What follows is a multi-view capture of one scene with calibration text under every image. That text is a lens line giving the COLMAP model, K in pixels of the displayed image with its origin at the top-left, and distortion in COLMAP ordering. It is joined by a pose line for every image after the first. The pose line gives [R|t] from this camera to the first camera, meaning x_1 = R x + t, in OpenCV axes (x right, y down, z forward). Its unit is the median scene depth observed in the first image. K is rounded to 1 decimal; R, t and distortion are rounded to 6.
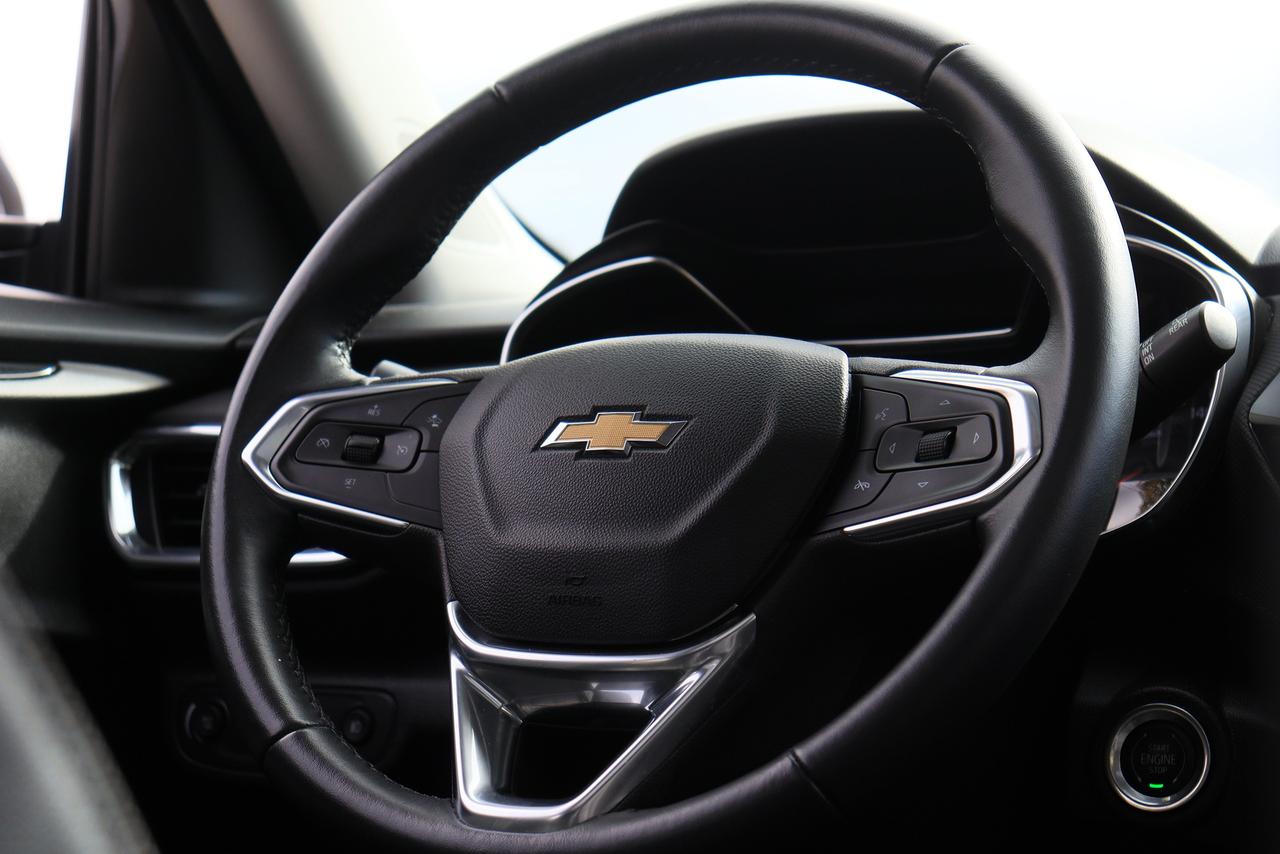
lens RADIAL K [[3113.2, 0, 640.0], [0, 3113.2, 427.0], [0, 0, 1]] dist [0.030995, -0.007626]
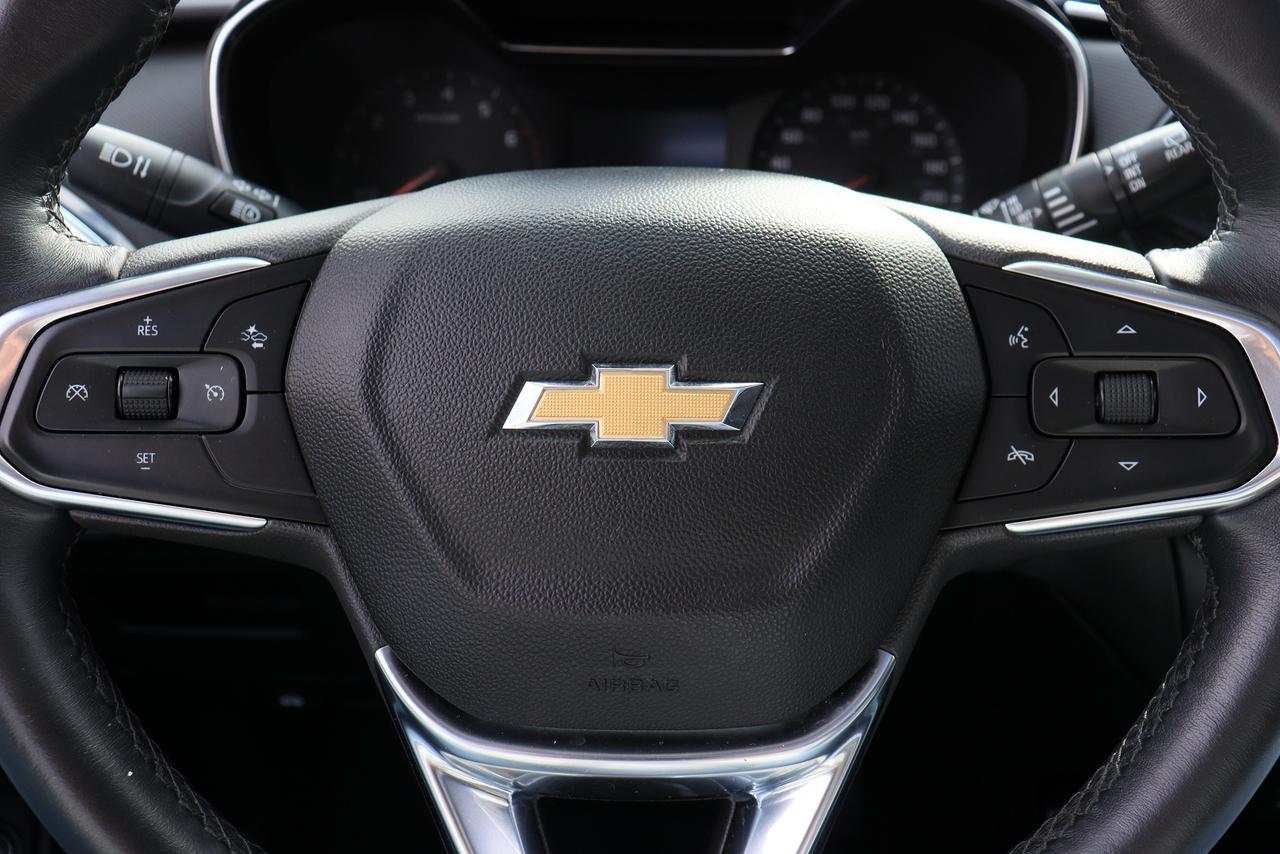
lens RADIAL K [[1136.4, 0, 640.0], [0, 1136.4, 427.0], [0, 0, 1]] dist [-0.109855, 0.001749]
pose [[0.871905, -0.230295, 0.432141, -0.104034], [-0.003930, 0.879186, 0.476462, -0.100228], [-0.489659, -0.417128, 0.765662, 0.794355]]
